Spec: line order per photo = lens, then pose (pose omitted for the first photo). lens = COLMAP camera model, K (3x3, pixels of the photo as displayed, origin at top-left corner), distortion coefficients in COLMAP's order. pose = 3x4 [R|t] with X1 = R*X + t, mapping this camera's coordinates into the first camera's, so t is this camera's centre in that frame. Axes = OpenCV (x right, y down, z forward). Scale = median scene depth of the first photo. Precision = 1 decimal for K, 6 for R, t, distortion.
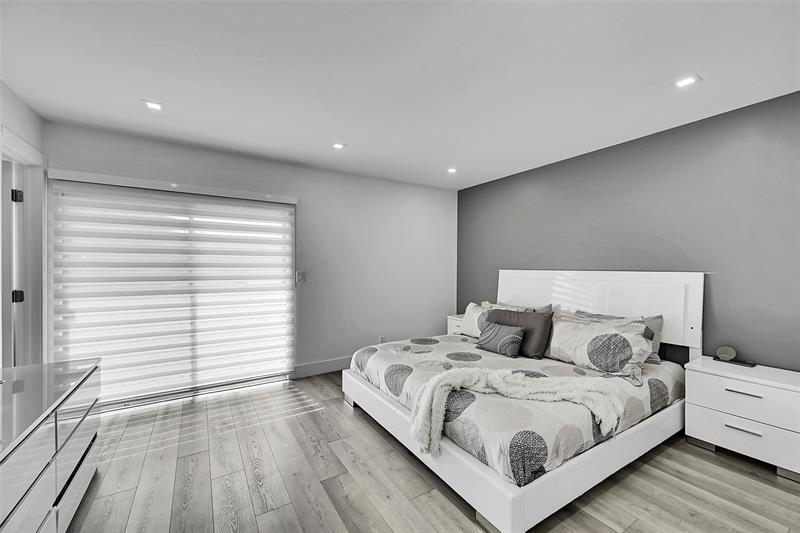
lens RADIAL K [[314.7, 0, 400.0], [0, 314.7, 266.5], [0, 0, 1]] dist [-0.001232, 0.000182]
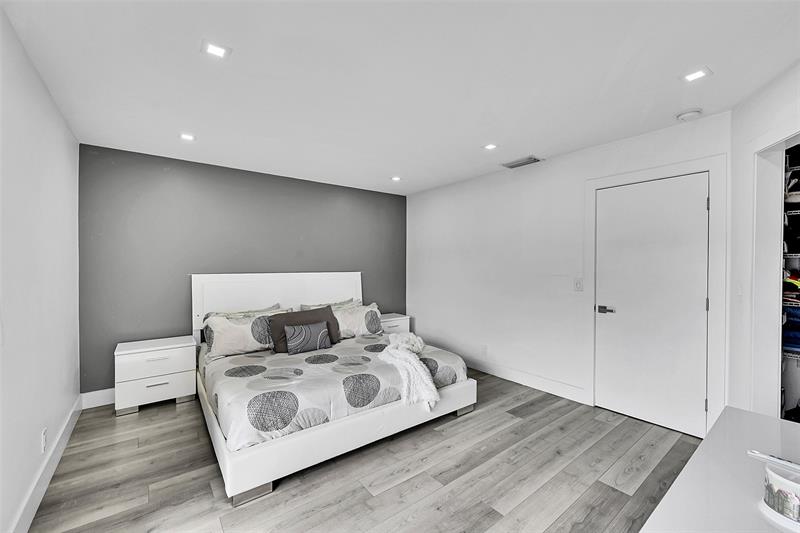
lens RADIAL K [[314.7, 0, 400.0], [0, 314.7, 266.5], [0, 0, 1]] dist [-0.001232, 0.000182]
pose [[-0.107608, 0.005435, 0.994179, -0.832101], [0.003061, 0.999982, -0.005136, -0.005106], [-0.994189, 0.002490, -0.107622, 0.856796]]
